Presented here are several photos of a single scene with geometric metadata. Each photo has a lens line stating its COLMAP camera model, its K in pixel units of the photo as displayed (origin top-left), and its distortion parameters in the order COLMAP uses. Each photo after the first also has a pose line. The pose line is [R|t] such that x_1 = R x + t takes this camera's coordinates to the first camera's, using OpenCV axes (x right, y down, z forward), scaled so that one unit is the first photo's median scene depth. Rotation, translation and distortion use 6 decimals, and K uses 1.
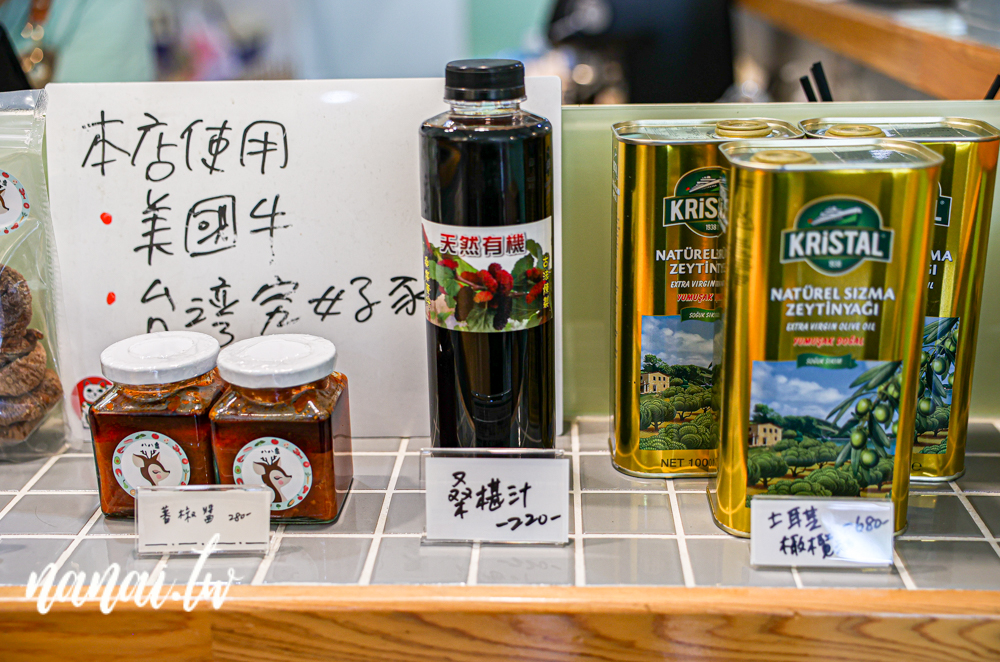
lens RADIAL K [[1250.8, 0, 500.0], [0, 1250.8, 331.0], [0, 0, 1]] dist [0.004045, 0.004909]
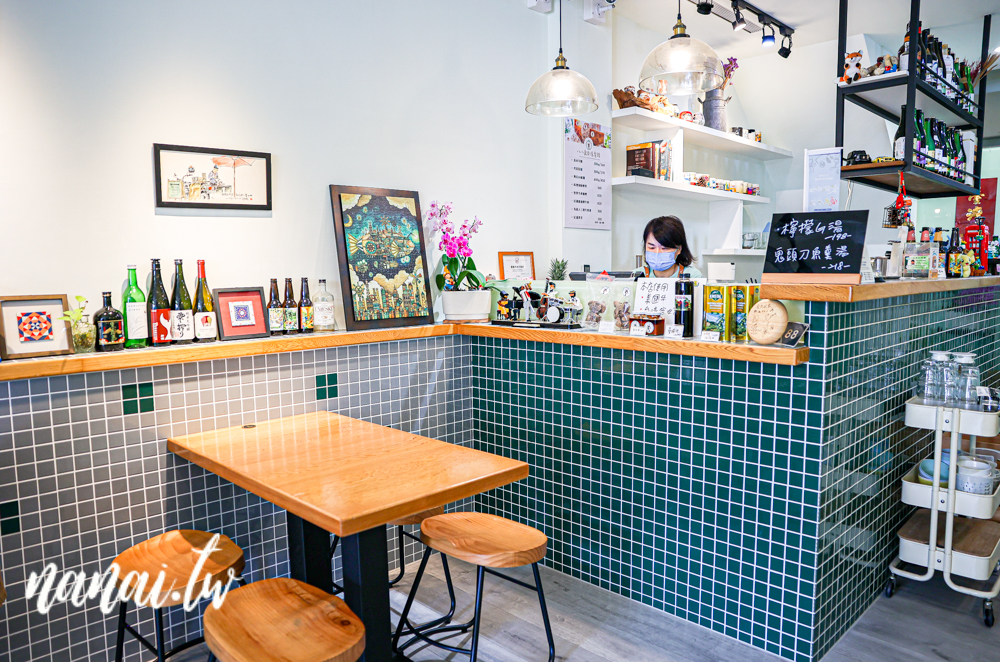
lens RADIAL K [[696.7, 0, 500.0], [0, 696.7, 331.0], [0, 0, 1]] dist [-0.193335, 0.563702]
pose [[0.747718, 0.080843, -0.659077, 0.818963], [-0.213252, 0.969217, -0.123048, 0.367227], [0.628841, 0.232555, 0.741941, -1.134888]]
